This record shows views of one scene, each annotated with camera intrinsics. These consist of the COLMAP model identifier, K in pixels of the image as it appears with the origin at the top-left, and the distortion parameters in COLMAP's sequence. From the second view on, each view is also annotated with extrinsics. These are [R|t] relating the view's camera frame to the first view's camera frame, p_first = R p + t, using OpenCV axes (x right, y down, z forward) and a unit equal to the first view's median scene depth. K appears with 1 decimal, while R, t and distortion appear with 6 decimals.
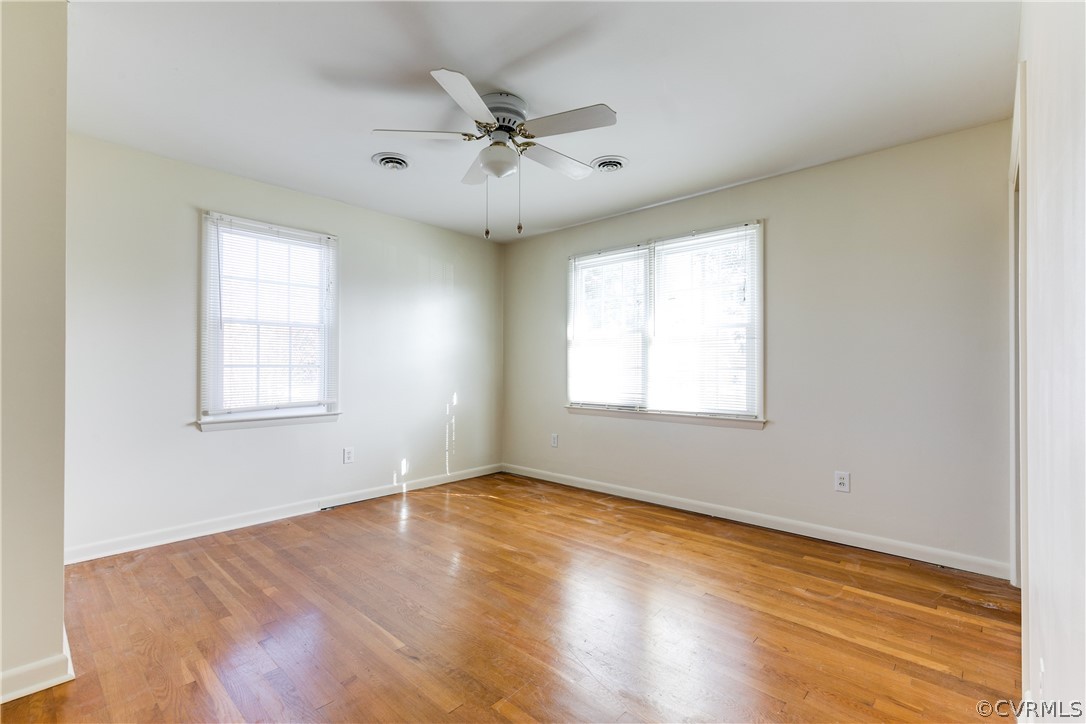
lens RADIAL K [[488.7, 0, 544.1], [0, 488.7, 358.1], [0, 0, 1]] dist [0.006933, -0.001571]
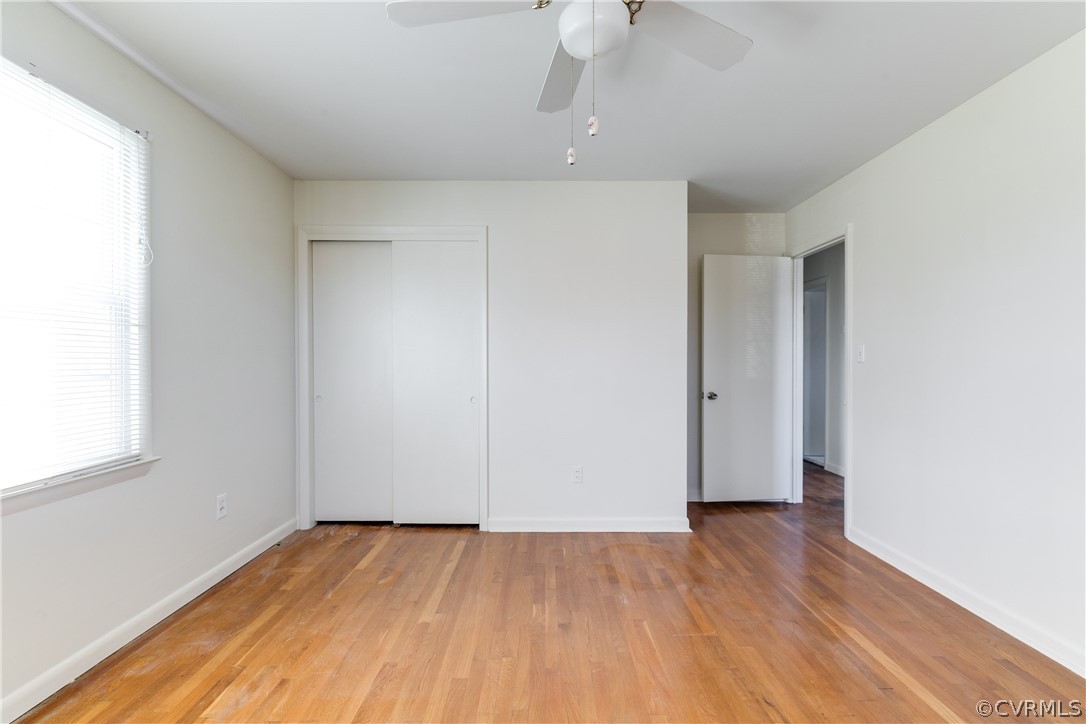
lens RADIAL K [[488.7, 0, 545.1], [0, 488.7, 362.1], [0, 0, 1]] dist [0.006933, -0.001571]
pose [[-0.671945, -0.005631, 0.740579, -0.435877], [-0.014868, 0.999872, -0.005887, -0.001030], [-0.740451, -0.014966, -0.671943, 1.278873]]
